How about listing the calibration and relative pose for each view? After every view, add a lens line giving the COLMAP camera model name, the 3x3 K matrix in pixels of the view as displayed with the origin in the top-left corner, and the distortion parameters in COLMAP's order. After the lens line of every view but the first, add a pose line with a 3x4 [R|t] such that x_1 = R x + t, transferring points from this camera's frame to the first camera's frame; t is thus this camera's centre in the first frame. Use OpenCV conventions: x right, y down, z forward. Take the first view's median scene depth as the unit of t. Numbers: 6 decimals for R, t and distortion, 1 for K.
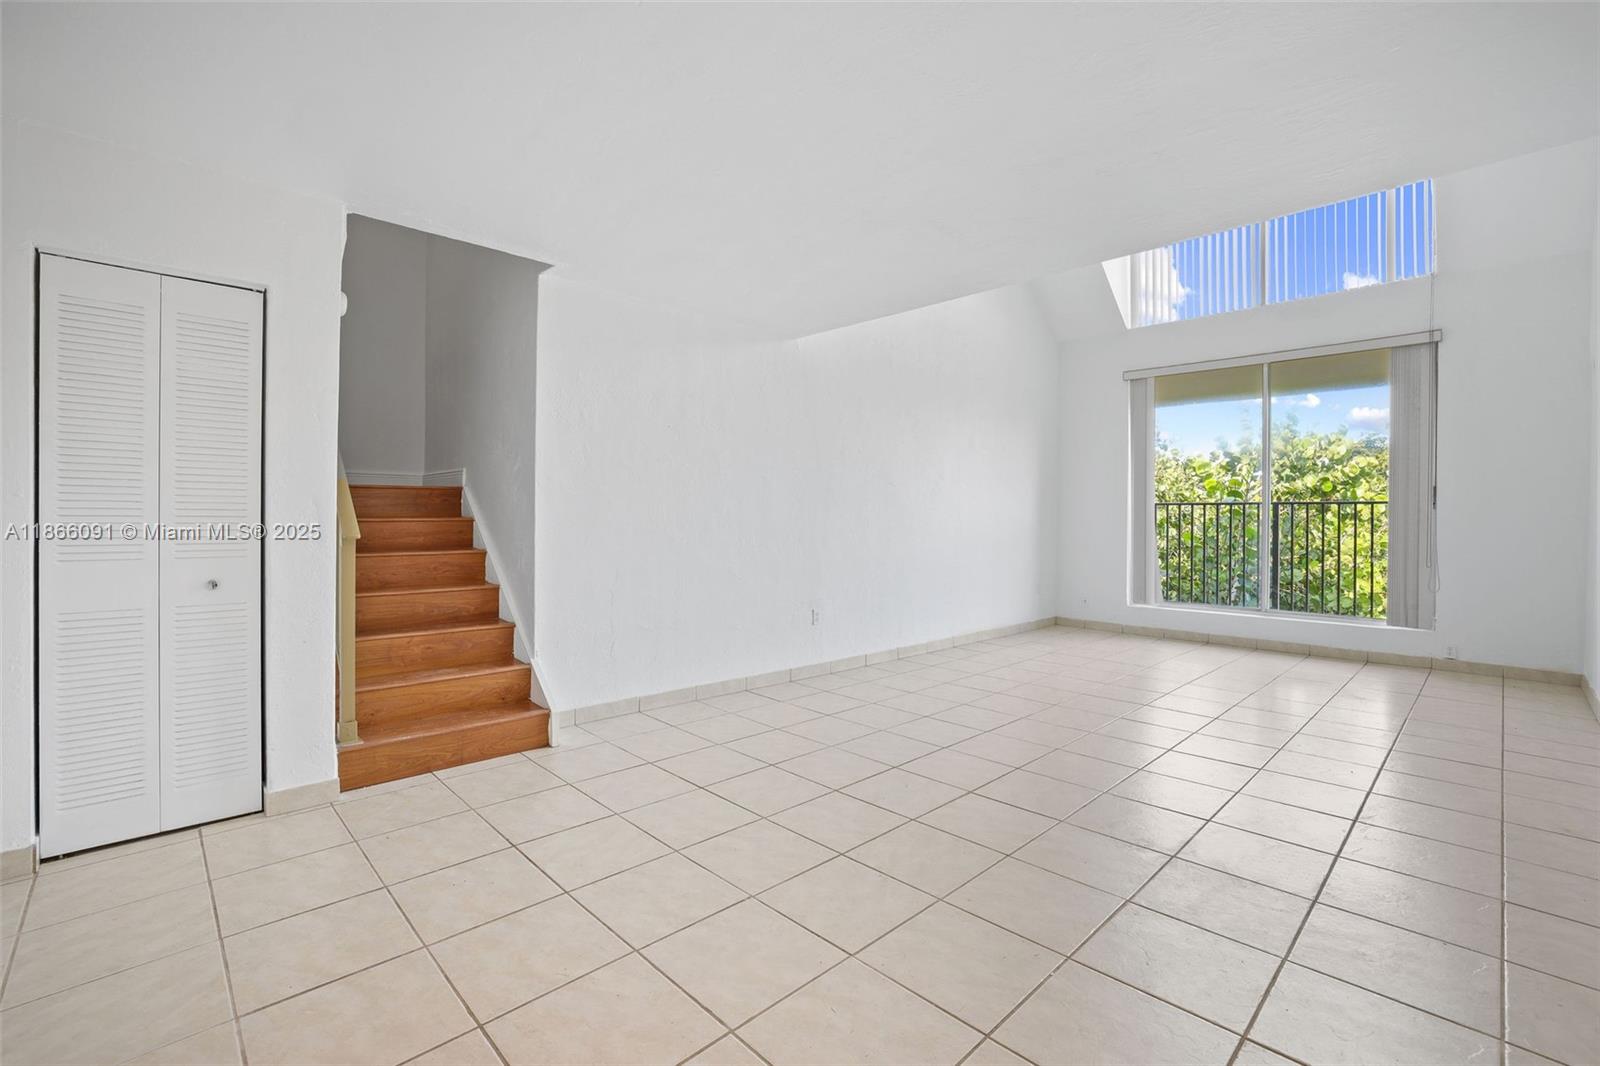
lens RADIAL K [[699.3, 0, 805.3], [0, 699.3, 510.1], [0, 0, 1]] dist [-0.000605, 0.000064]
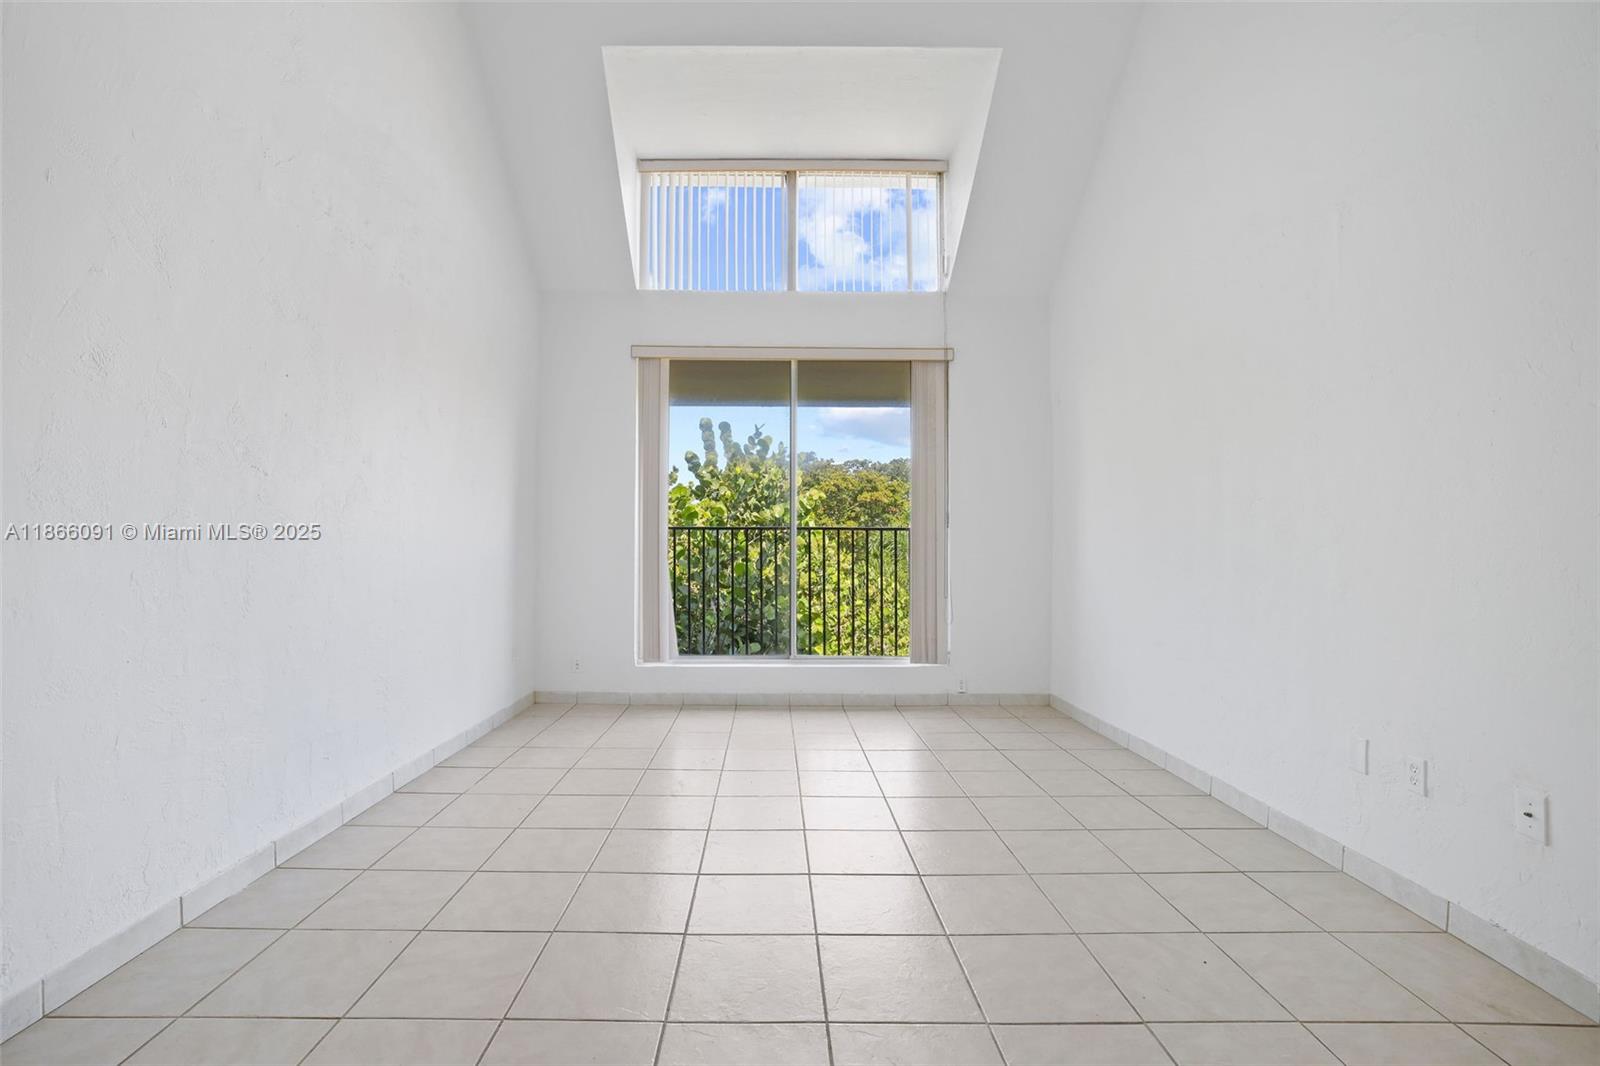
lens RADIAL K [[718.4, 0, 765.2], [0, 718.4, 531.4], [0, 0, 1]] dist [-0.051378, 0.022485]
pose [[0.710185, 0.011257, 0.703925, 0.036292], [-0.007089, 0.999936, -0.008838, 0.002580], [-0.703979, 0.001287, 0.710219, 0.434464]]
